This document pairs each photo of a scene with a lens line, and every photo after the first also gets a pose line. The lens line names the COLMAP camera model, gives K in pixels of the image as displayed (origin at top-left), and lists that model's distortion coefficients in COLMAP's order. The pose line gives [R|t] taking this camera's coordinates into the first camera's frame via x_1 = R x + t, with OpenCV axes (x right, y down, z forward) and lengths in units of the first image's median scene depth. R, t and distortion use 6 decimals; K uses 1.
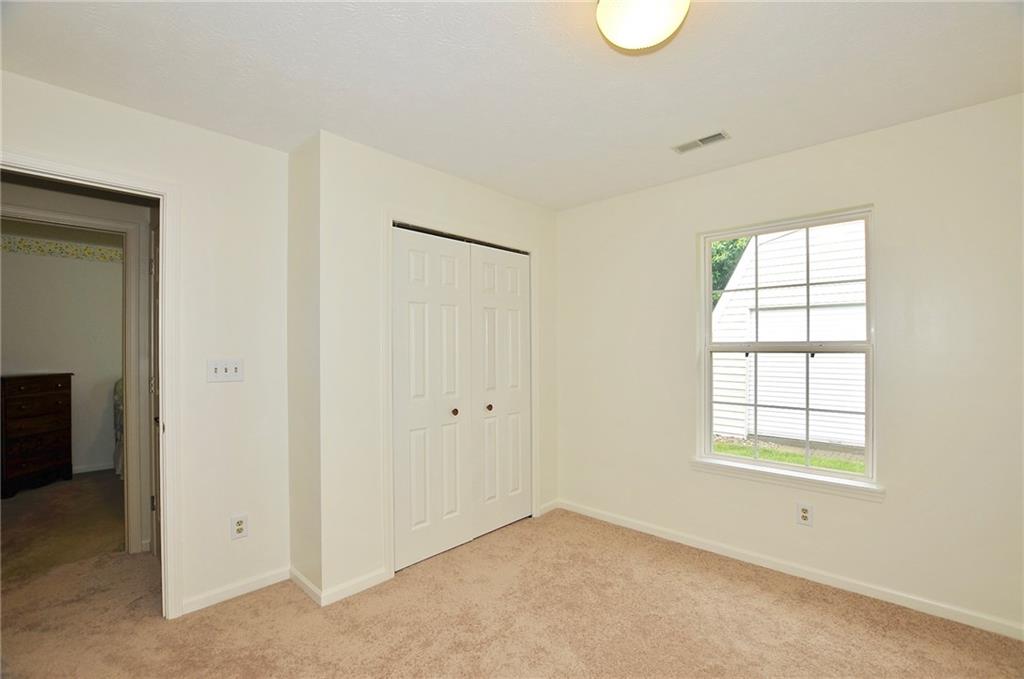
lens RADIAL K [[453.6, 0, 512.9], [0, 453.6, 341.5], [0, 0, 1]] dist [-0.031813, 0.006854]
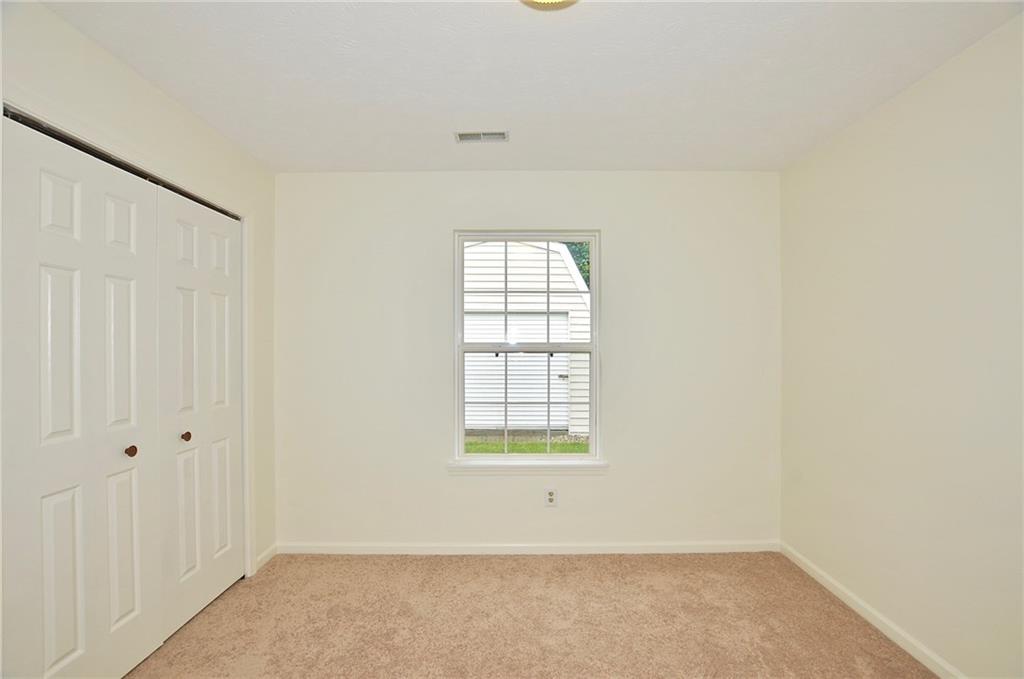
lens RADIAL K [[453.6, 0, 508.1], [0, 453.6, 344.1], [0, 0, 1]] dist [-0.031813, 0.006854]
pose [[0.729514, 0.007543, 0.683924, -0.178943], [-0.011658, 0.999931, 0.001407, 0.002534], [-0.683866, -0.009000, 0.729552, 0.220309]]
